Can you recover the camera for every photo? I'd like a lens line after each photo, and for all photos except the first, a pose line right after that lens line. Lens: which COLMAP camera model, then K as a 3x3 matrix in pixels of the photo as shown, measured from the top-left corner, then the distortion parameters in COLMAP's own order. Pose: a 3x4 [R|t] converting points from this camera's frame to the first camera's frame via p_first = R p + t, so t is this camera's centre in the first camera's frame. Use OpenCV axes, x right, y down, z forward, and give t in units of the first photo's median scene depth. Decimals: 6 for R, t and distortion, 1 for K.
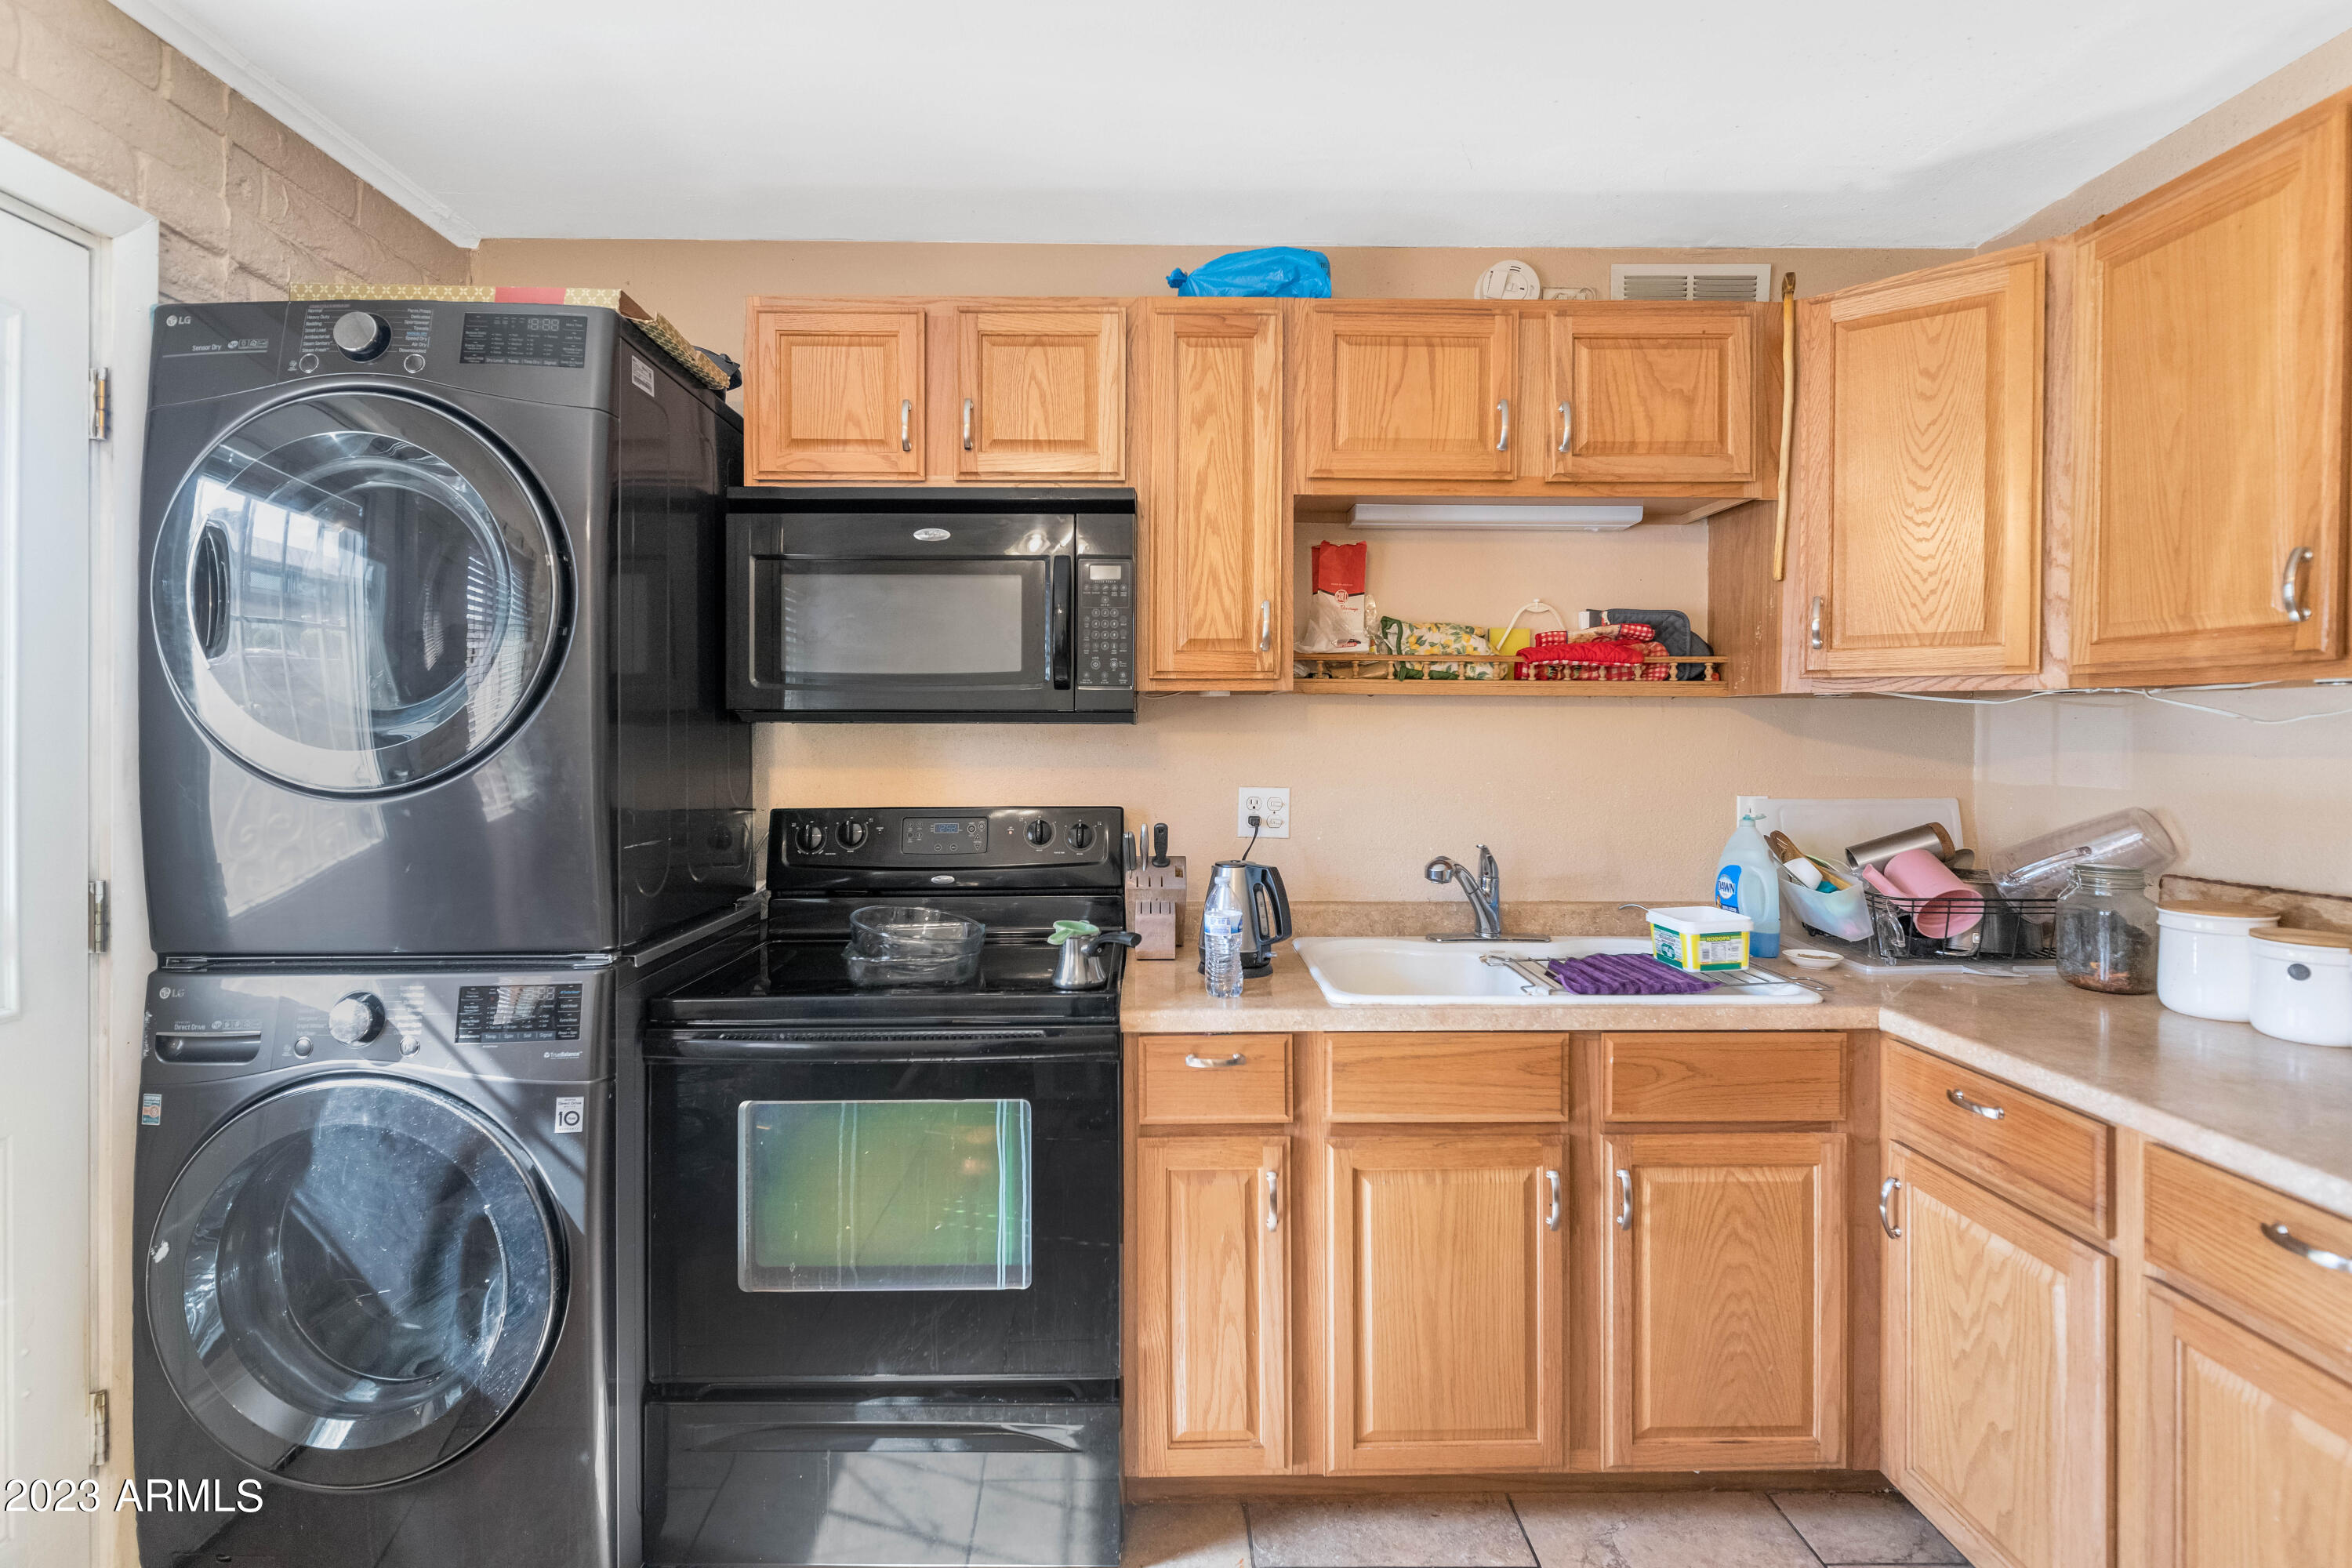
lens RADIAL K [[1082.3, 0, 1136.5], [0, 1082.3, 734.4], [0, 0, 1]] dist [-0.001328, -0.000800]
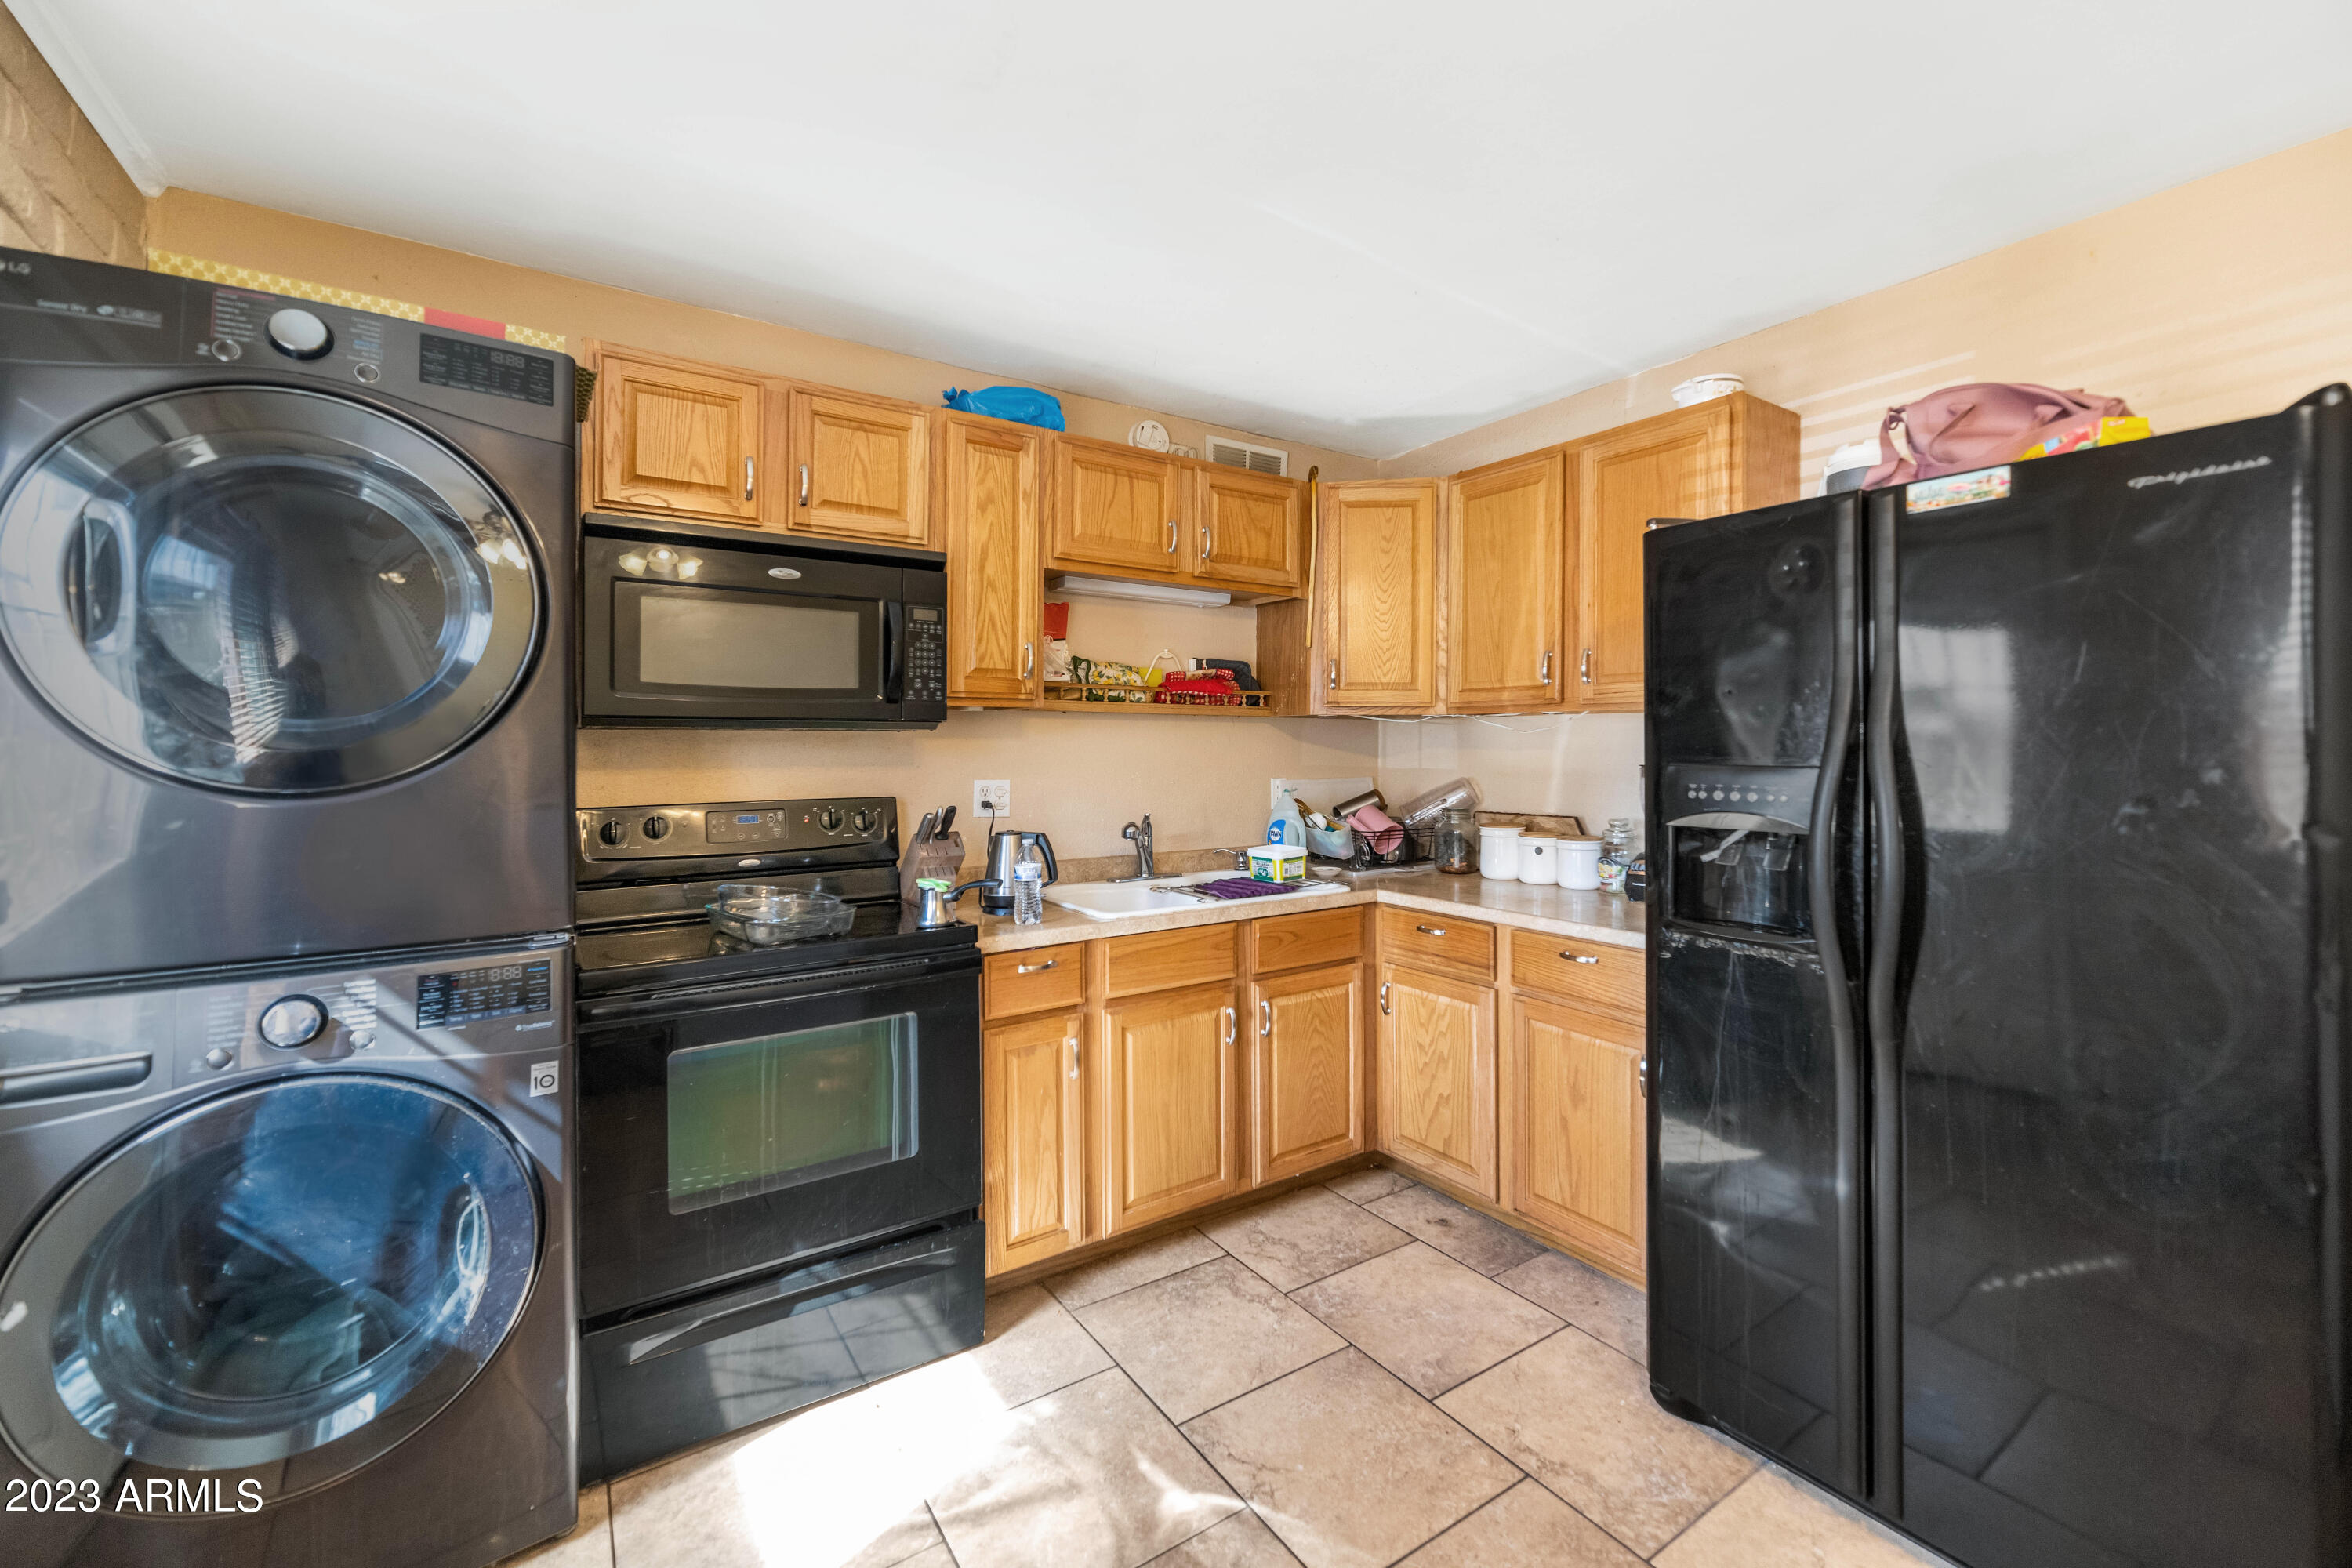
lens RADIAL K [[954.9, 0, 1175.5], [0, 954.9, 738.7], [0, 0, 1]] dist [-0.001793, 0.000218]
pose [[0.839681, 0.001218, 0.543079, -0.455205], [0.003770, 0.999960, -0.008072, 0.012679], [-0.543067, 0.008826, 0.839643, -0.154472]]
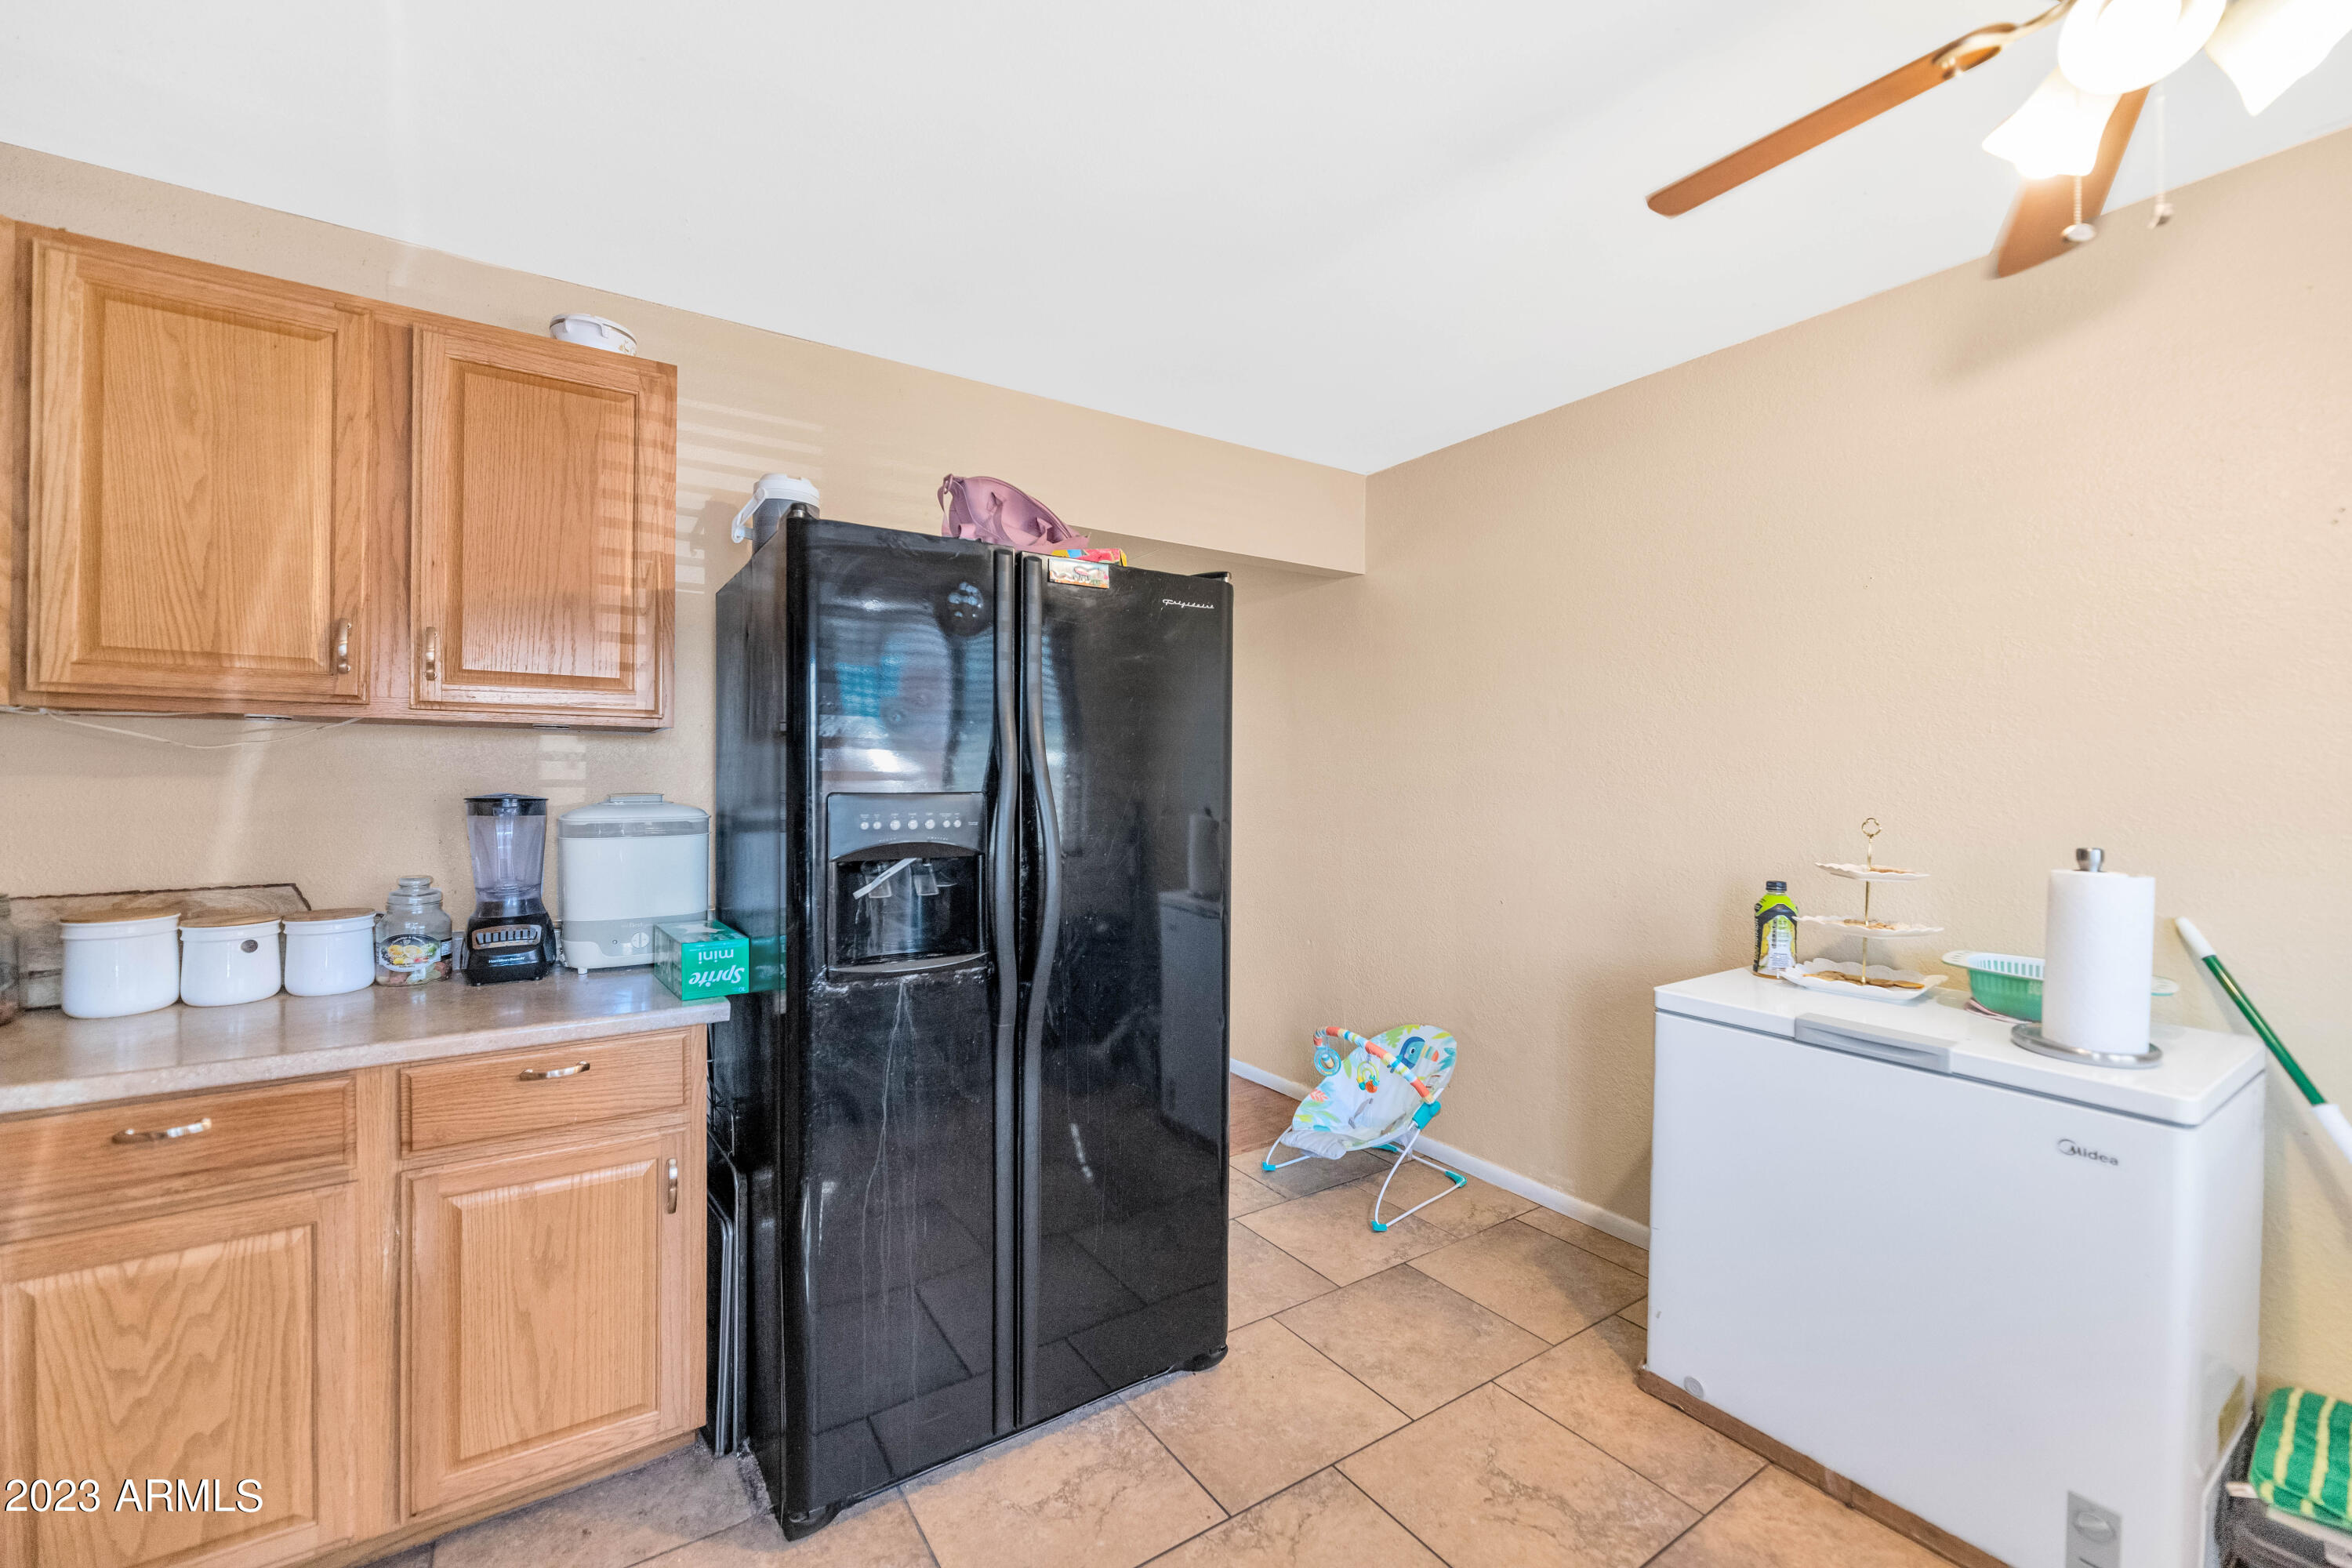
lens RADIAL K [[954.9, 0, 1175.8], [0, 954.9, 784.3], [0, 0, 1]] dist [-0.001793, 0.000218]
pose [[-0.549830, -0.010084, 0.835215, -0.383058], [-0.002375, 0.999942, 0.010509, 0.014817], [-0.835273, 0.003794, -0.549823, 0.614415]]
